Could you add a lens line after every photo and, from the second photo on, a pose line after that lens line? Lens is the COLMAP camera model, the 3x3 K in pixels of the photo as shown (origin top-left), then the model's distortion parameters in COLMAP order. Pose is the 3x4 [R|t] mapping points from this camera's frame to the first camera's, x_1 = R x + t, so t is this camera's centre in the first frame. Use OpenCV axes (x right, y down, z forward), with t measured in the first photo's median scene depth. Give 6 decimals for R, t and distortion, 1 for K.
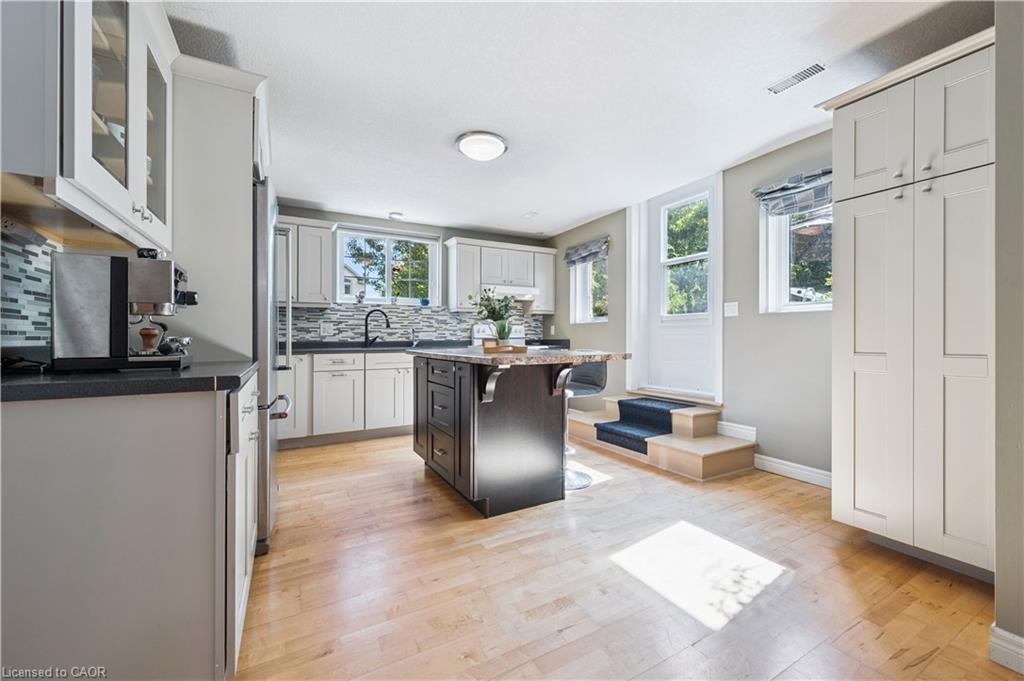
lens RADIAL K [[407.2, 0, 513.2], [0, 407.2, 338.2], [0, 0, 1]] dist [-0.001612, 0.000333]
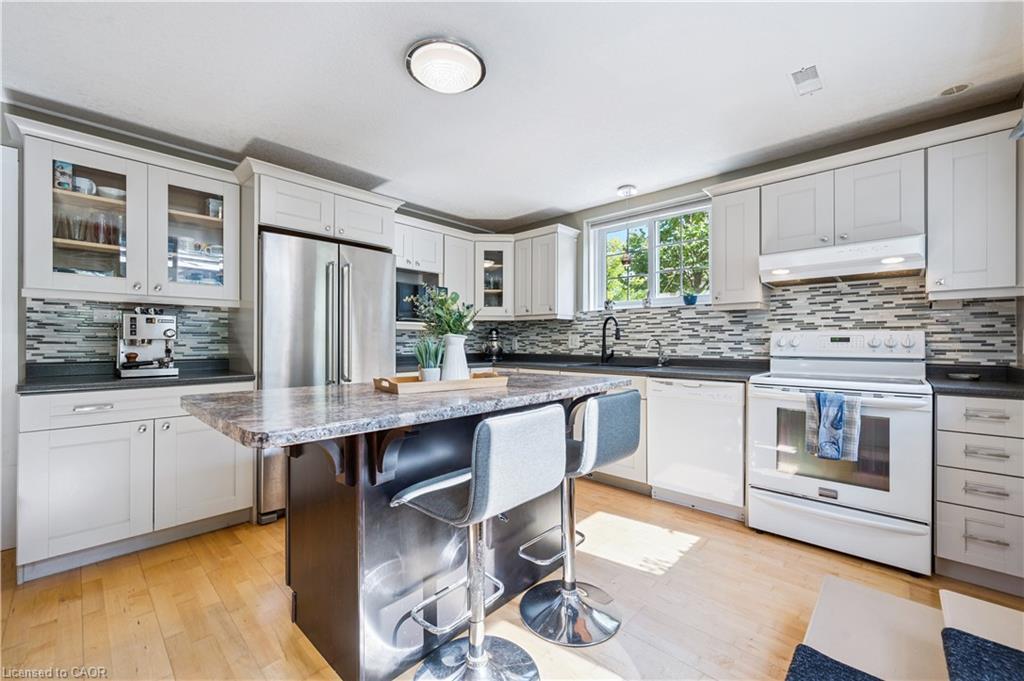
lens RADIAL K [[407.2, 0, 513.2], [0, 407.2, 339.2], [0, 0, 1]] dist [-0.001612, 0.000333]
pose [[0.306008, -0.002782, -0.952025, 0.340575], [-0.004857, 0.999978, -0.004483, -0.020445], [0.952017, 0.005996, 0.305988, 0.541550]]
